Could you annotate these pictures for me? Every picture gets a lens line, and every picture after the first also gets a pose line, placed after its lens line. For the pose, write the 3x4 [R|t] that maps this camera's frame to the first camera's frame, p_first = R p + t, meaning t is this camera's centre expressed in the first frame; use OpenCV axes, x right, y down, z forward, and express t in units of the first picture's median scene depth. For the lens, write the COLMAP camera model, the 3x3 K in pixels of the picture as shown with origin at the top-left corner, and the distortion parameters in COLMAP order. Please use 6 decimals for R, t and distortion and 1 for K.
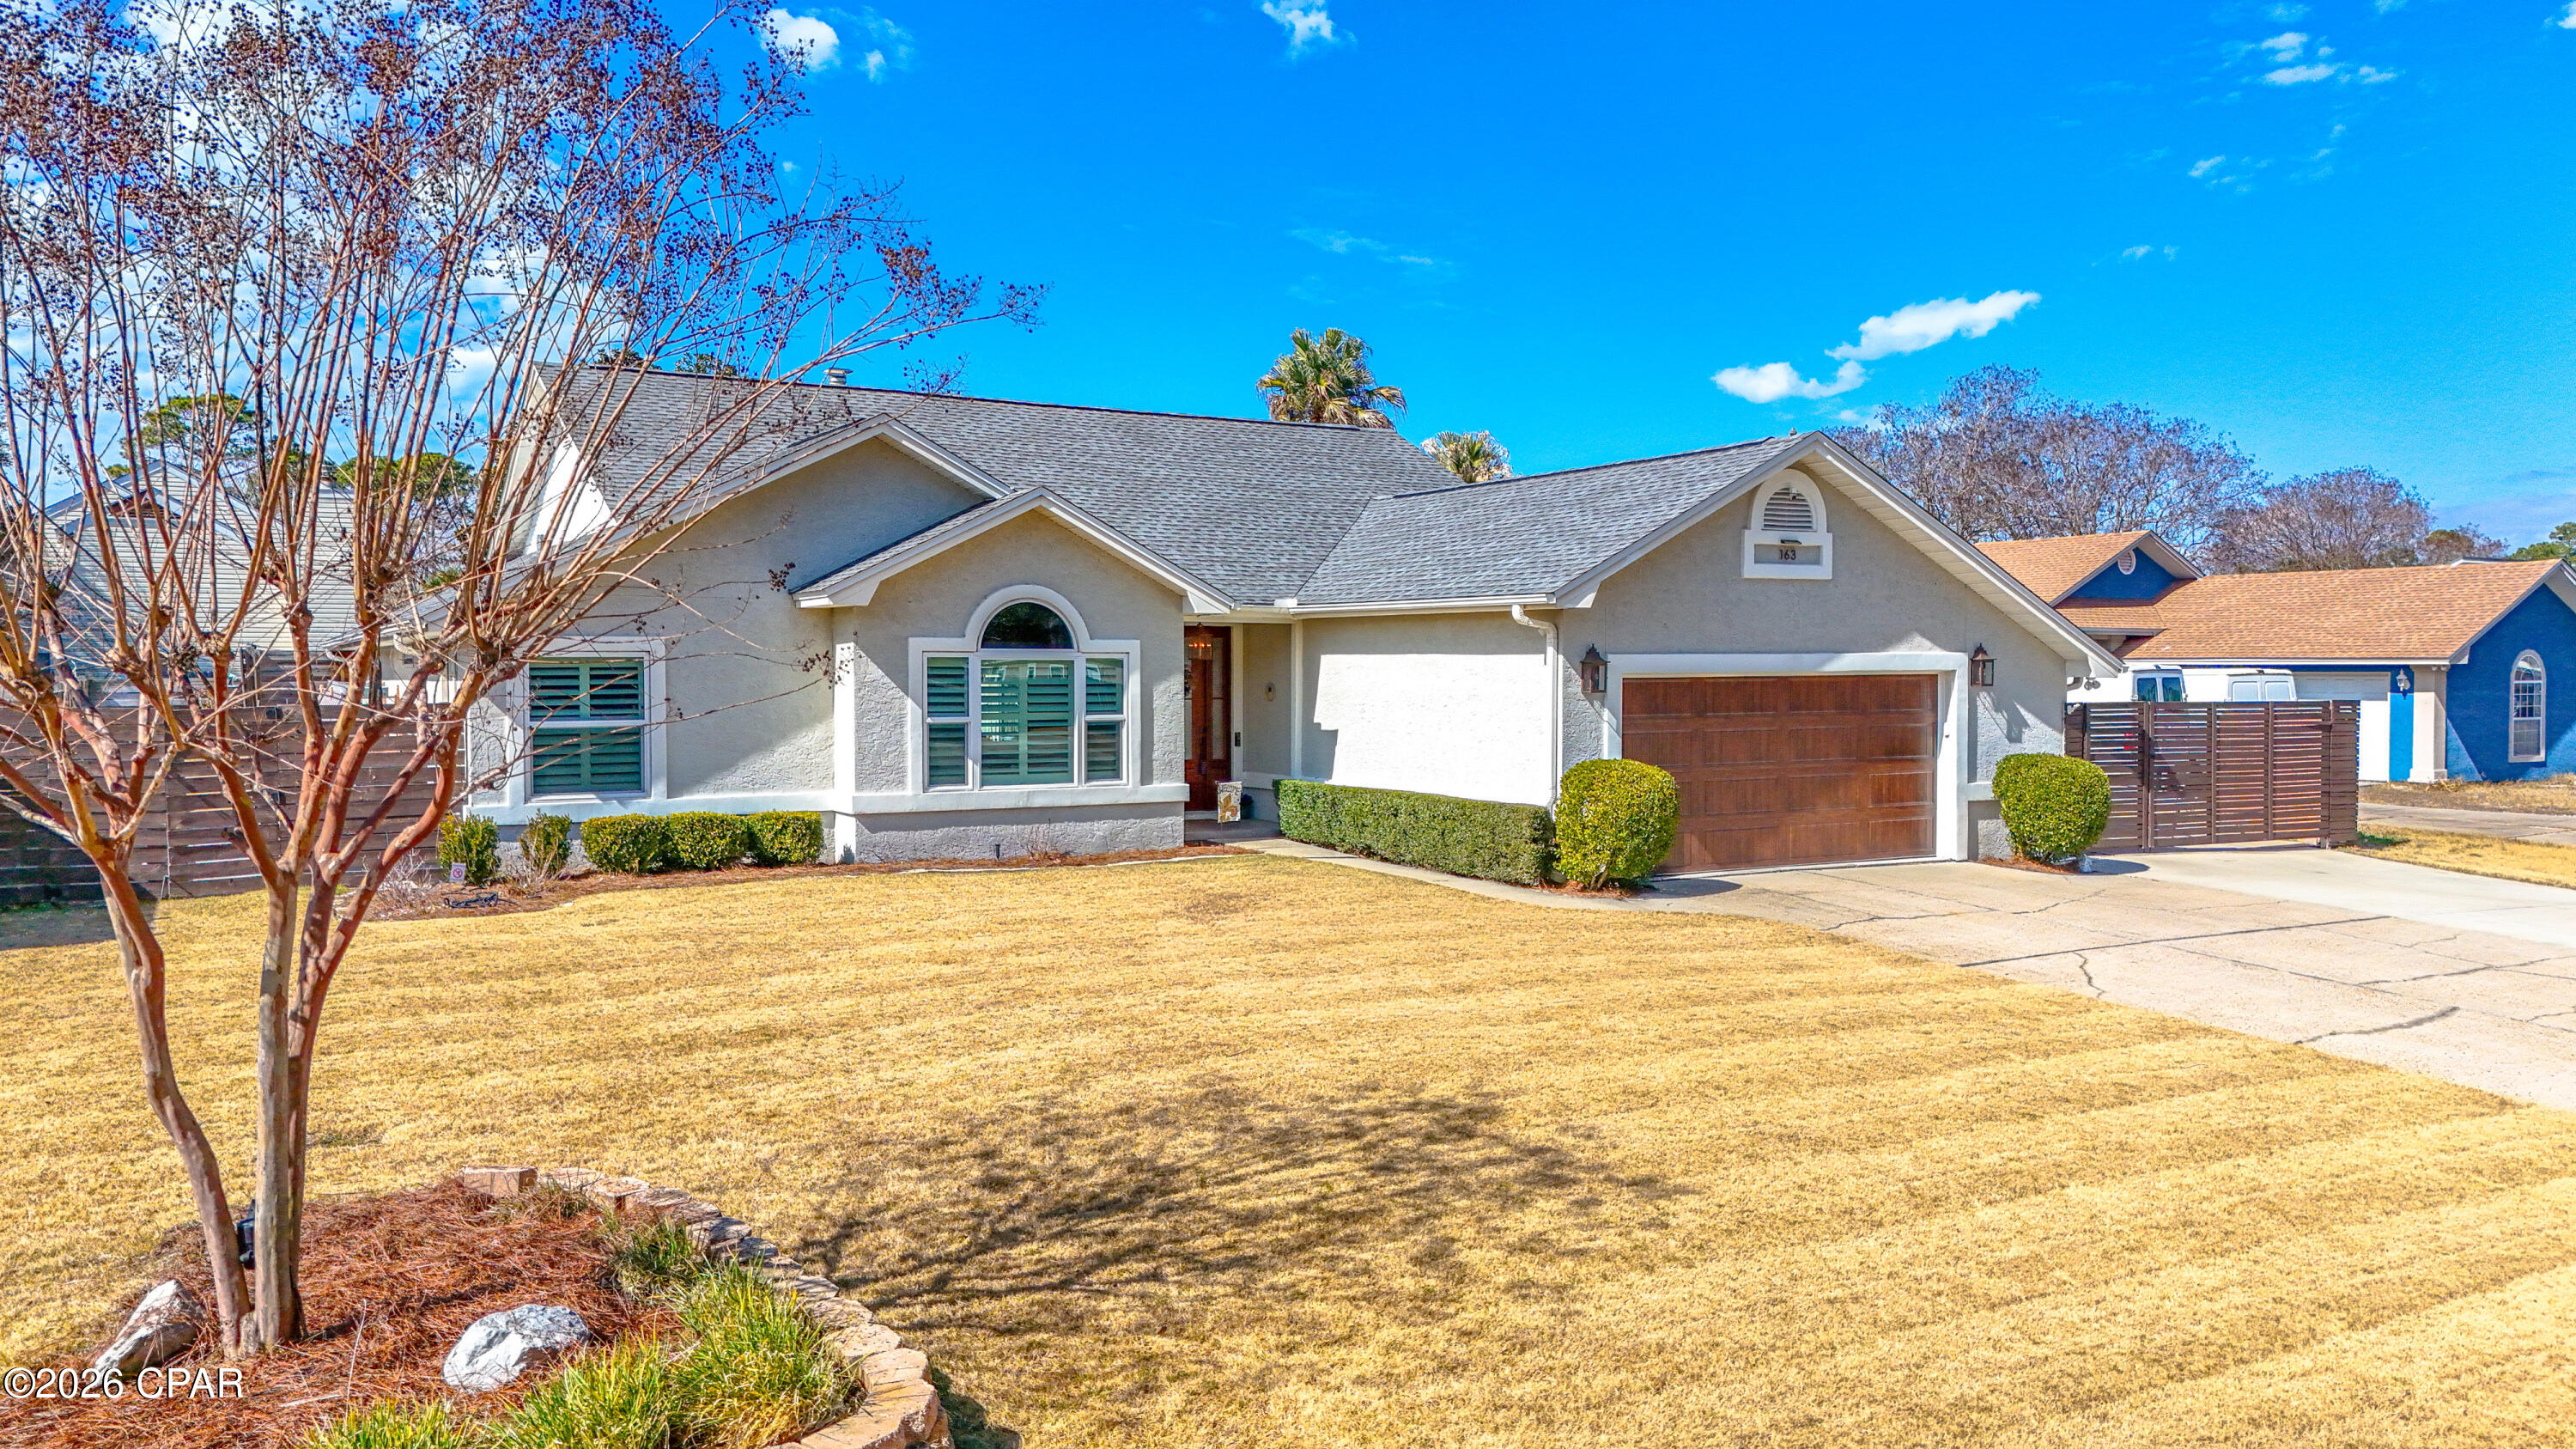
lens RADIAL K [[1903.4, 0, 1288.0], [0, 1903.4, 724.5], [0, 0, 1]] dist [0.076335, -0.076459]
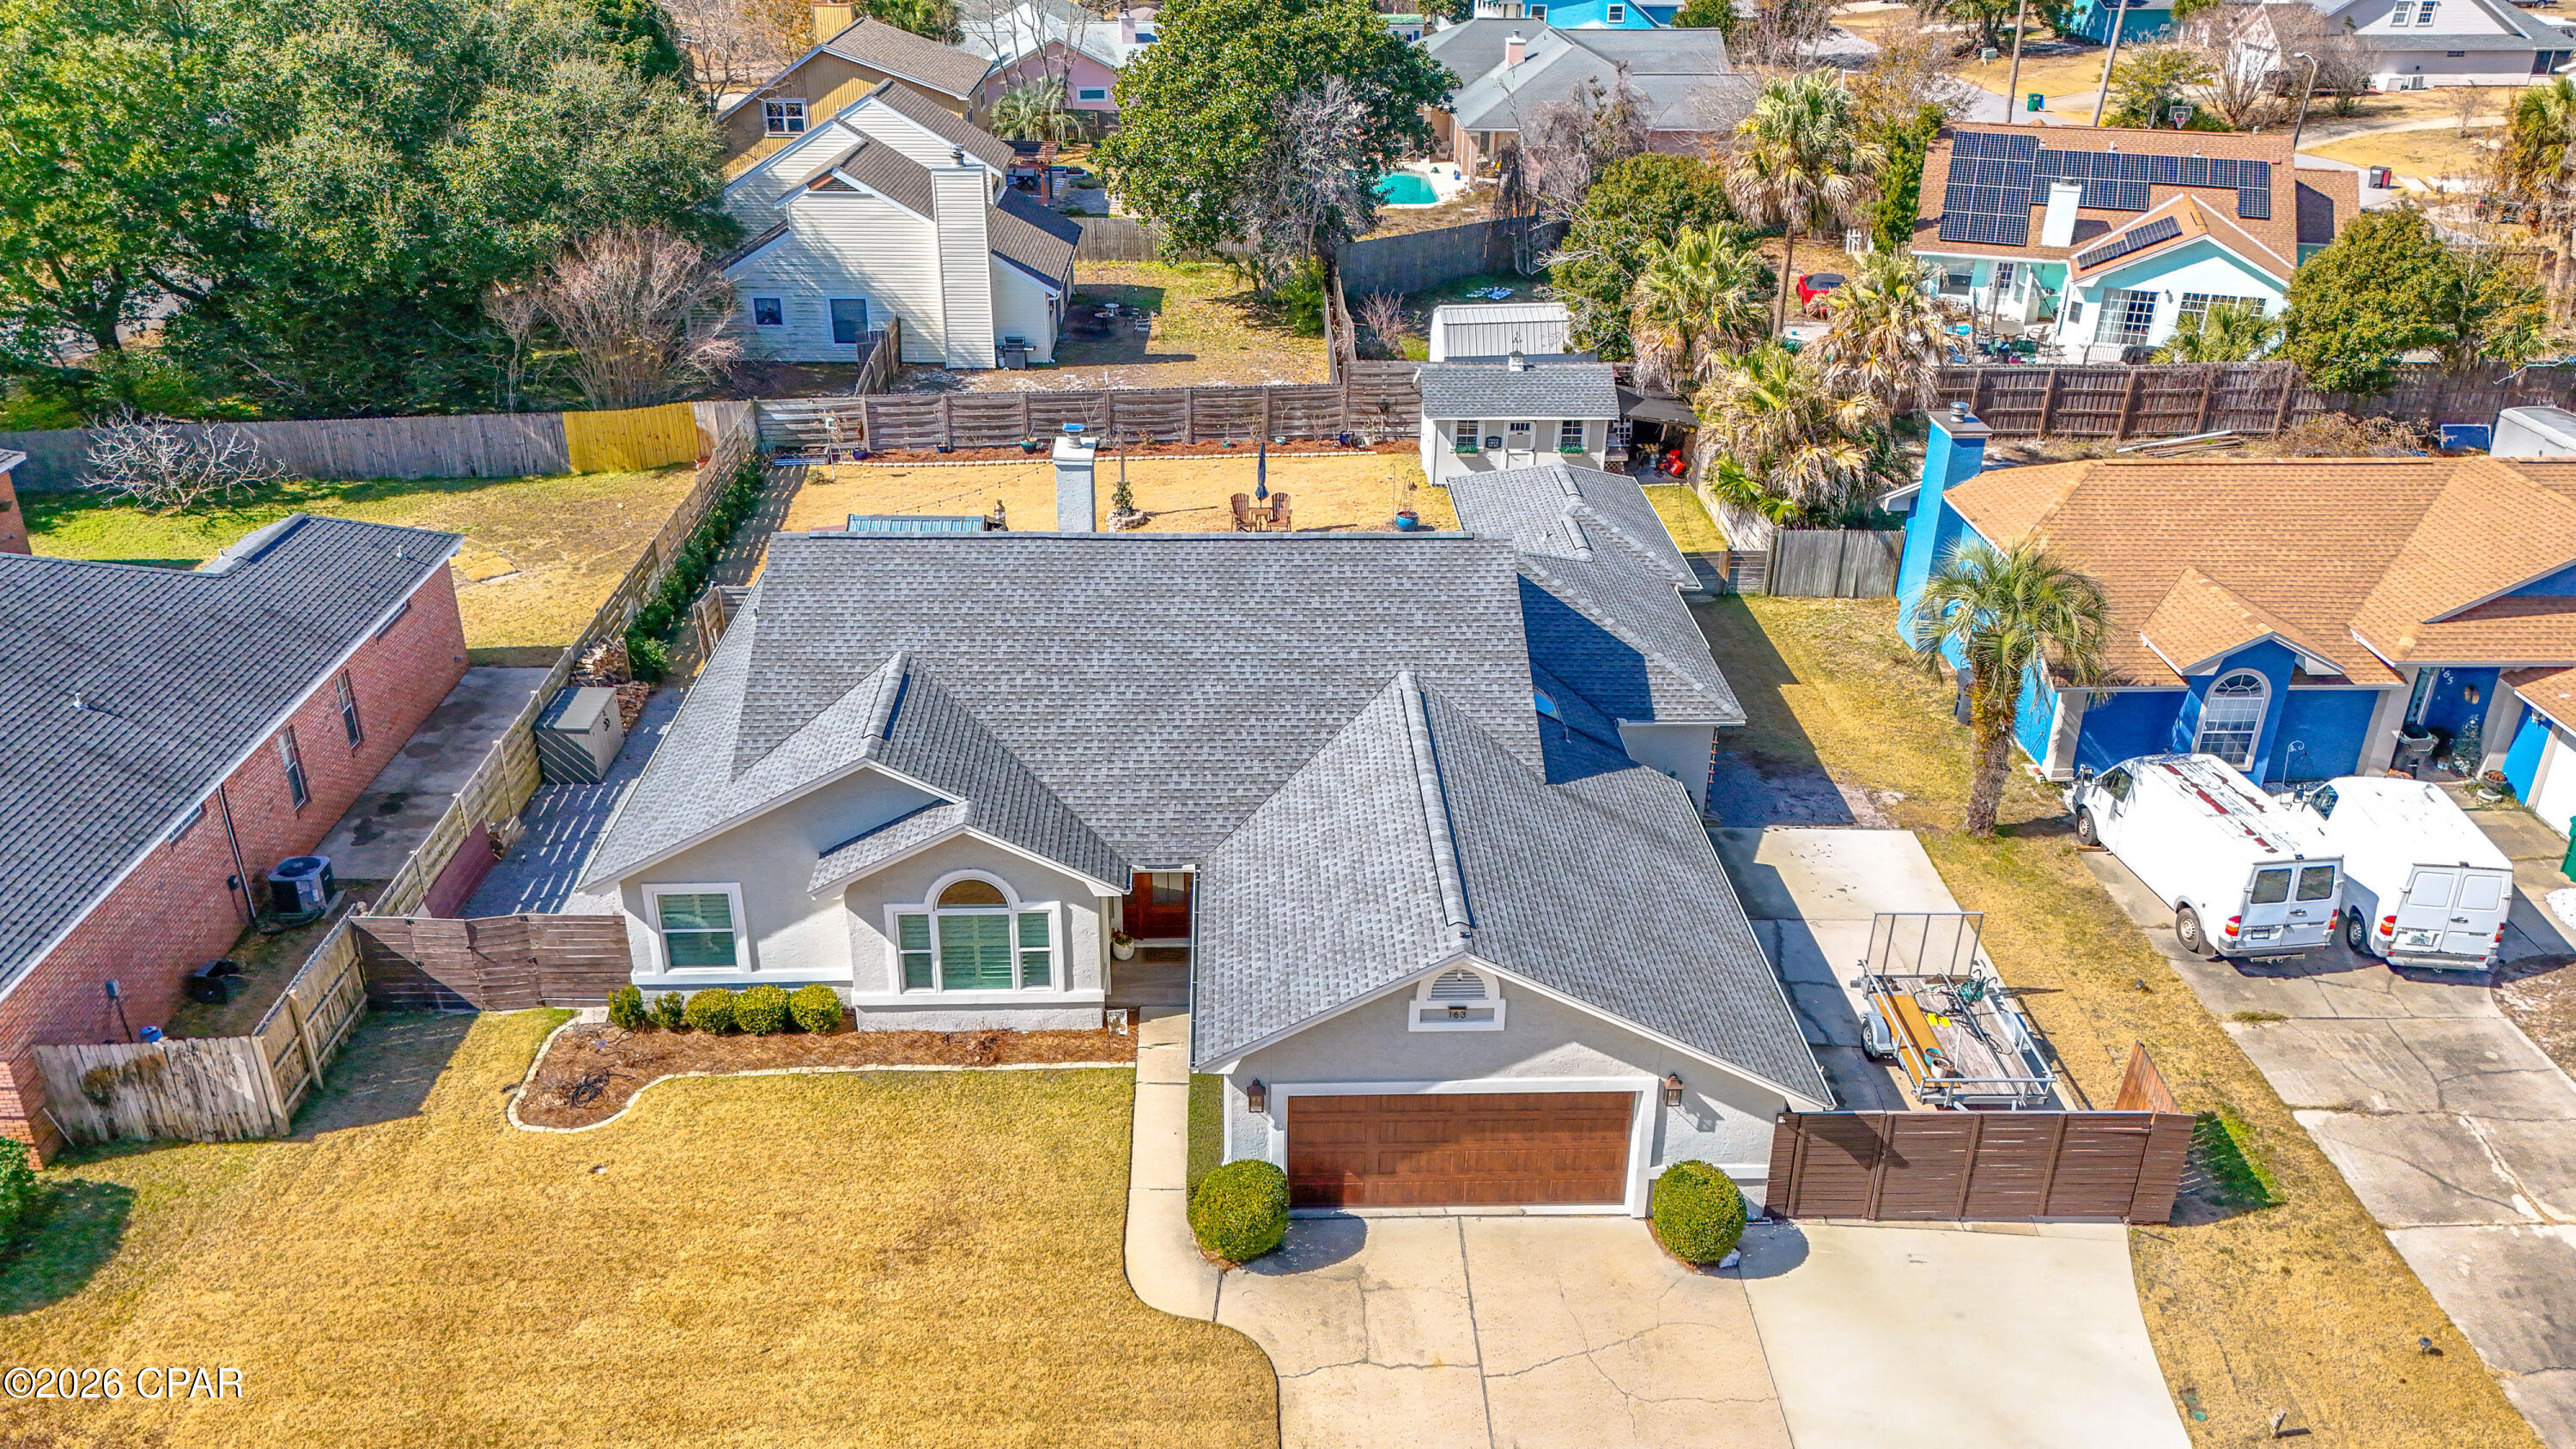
lens RADIAL K [[1903.4, 0, 1288.0], [0, 1903.4, 724.5], [0, 0, 1]] dist [0.076335, -0.076459]
pose [[0.877388, 0.218269, -0.427257, 0.642131], [-0.019215, 0.905797, 0.423277, -0.766090], [0.479397, -0.363168, 0.798929, 0.037093]]
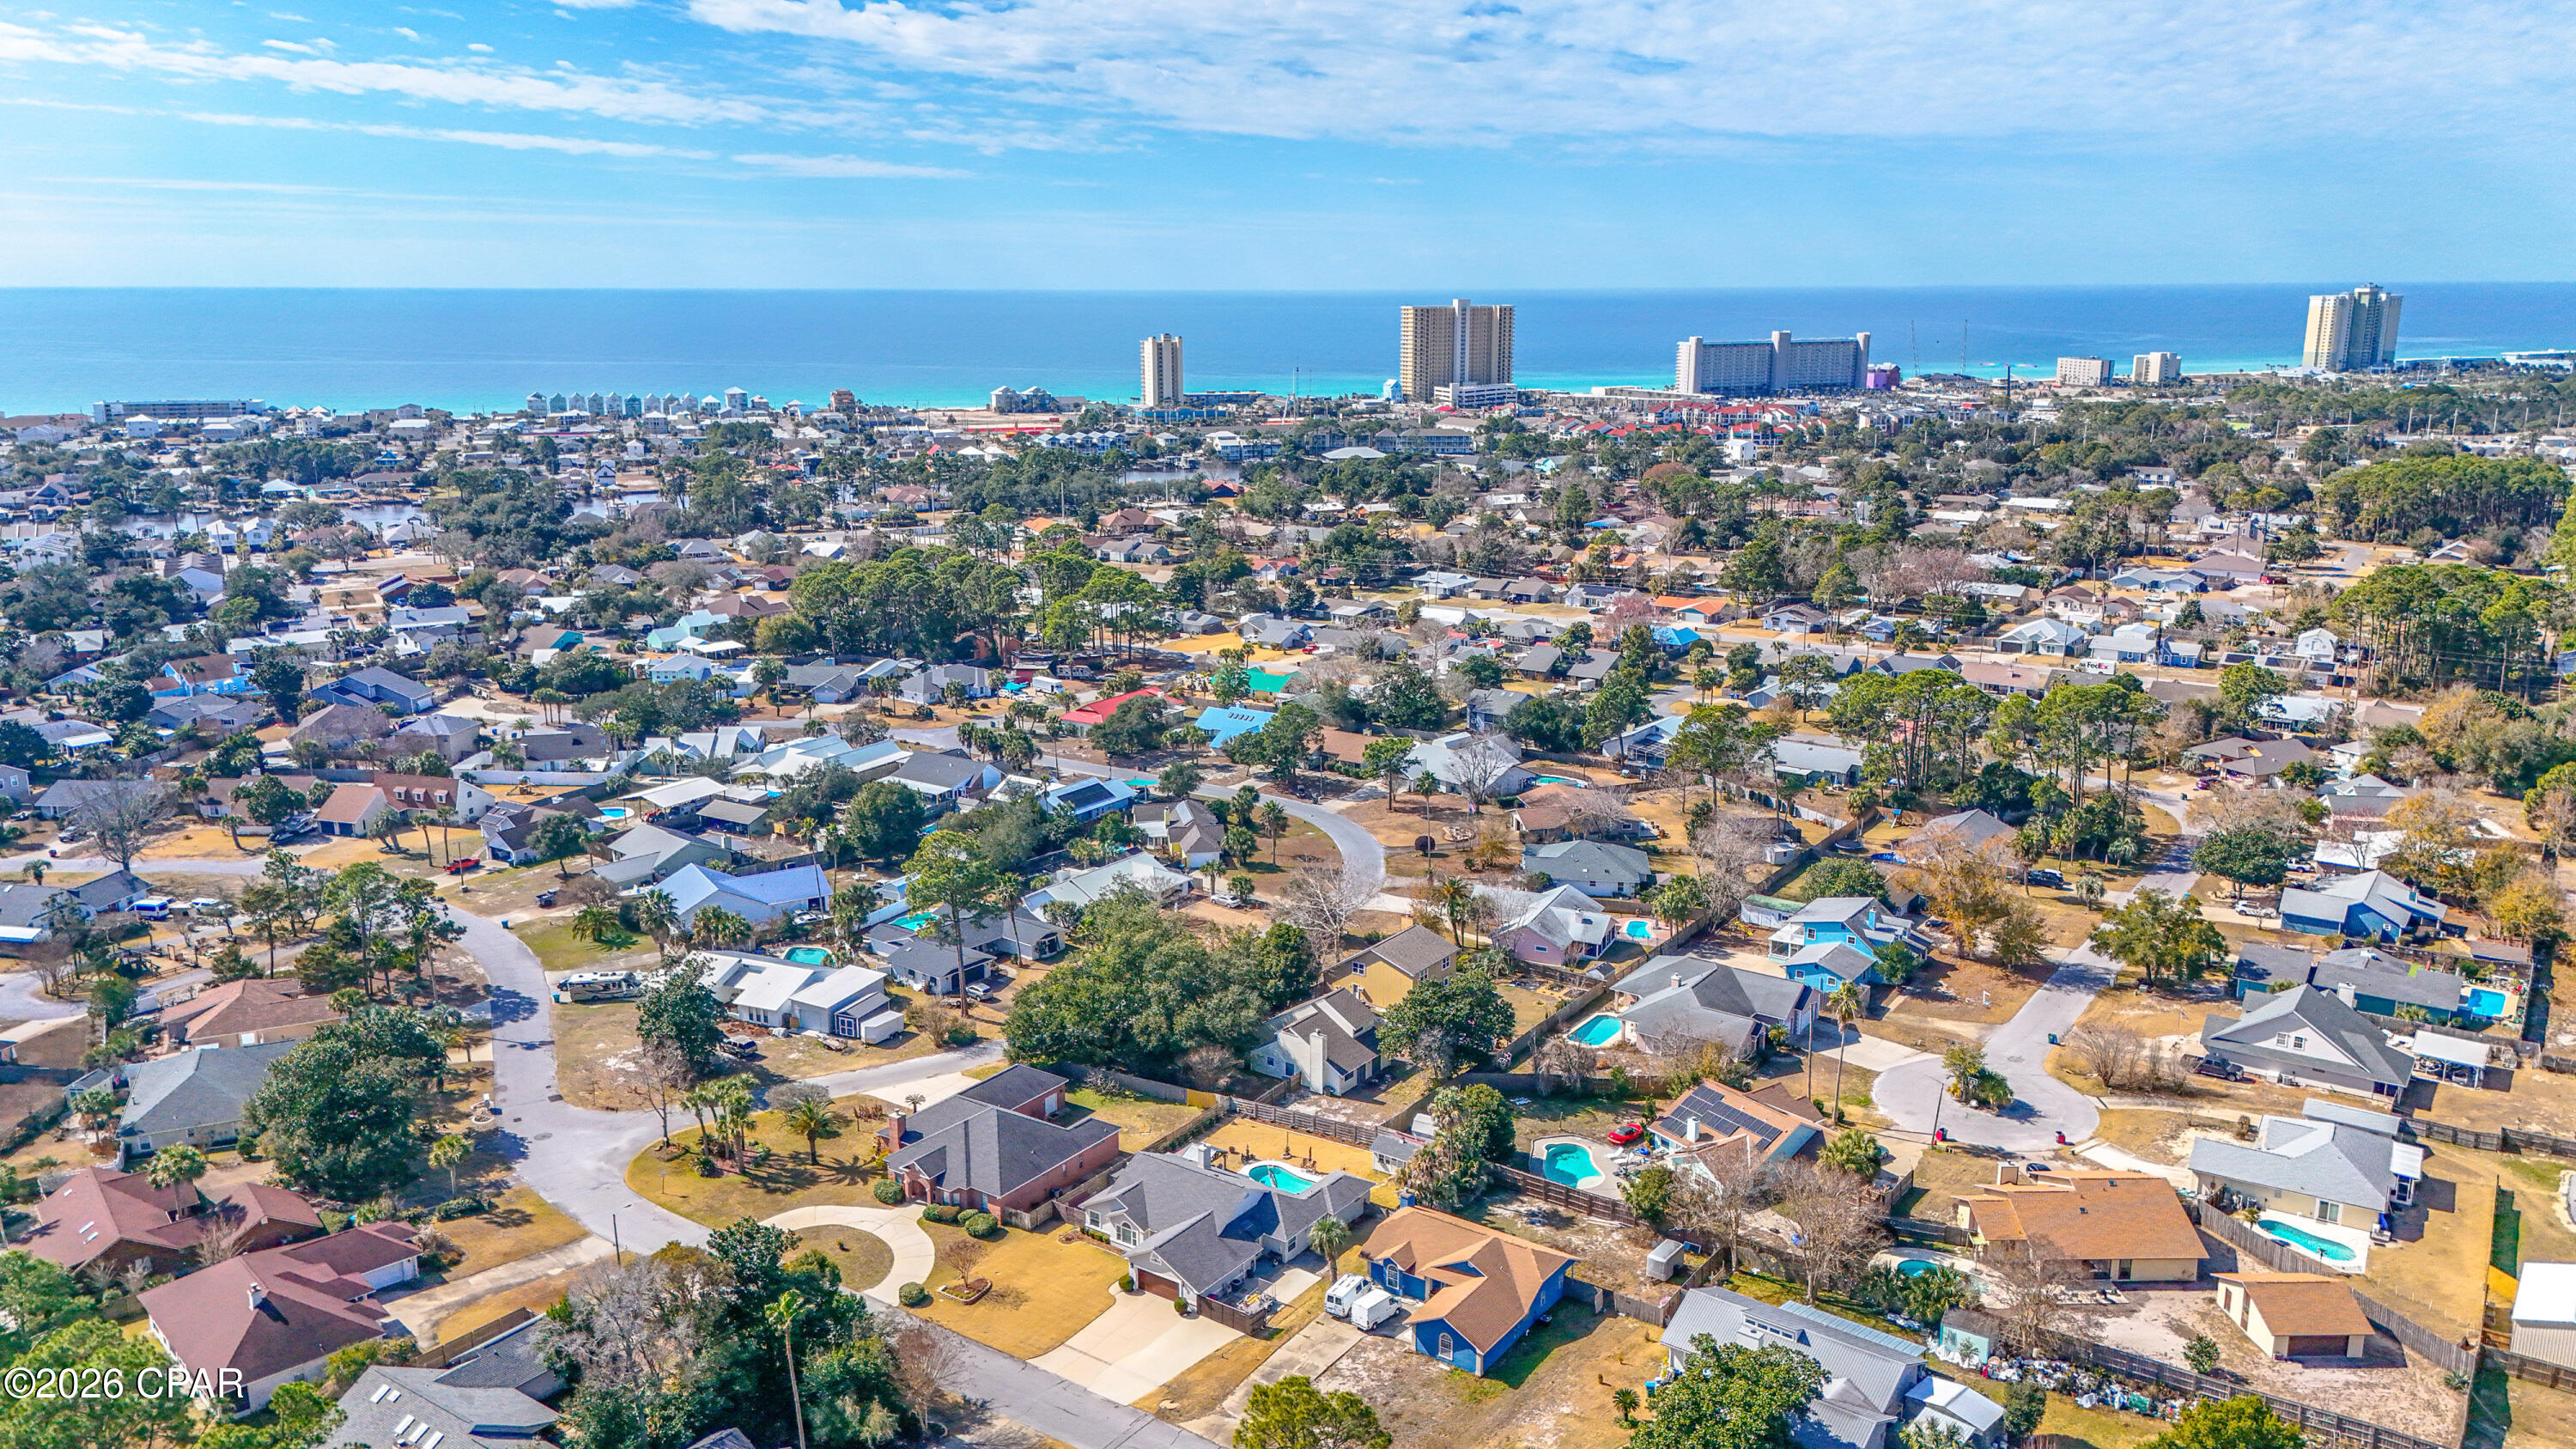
lens RADIAL K [[1877.1, 0, 1288.3], [0, 1877.1, 767.6], [0, 0, 1]] dist [0.097054, -0.100898]
pose [[0.413228, 0.231274, -0.880770, 6.913128], [-0.019117, 0.969202, 0.245525, -4.003424], [0.910427, -0.084620, 0.404922, -1.504341]]
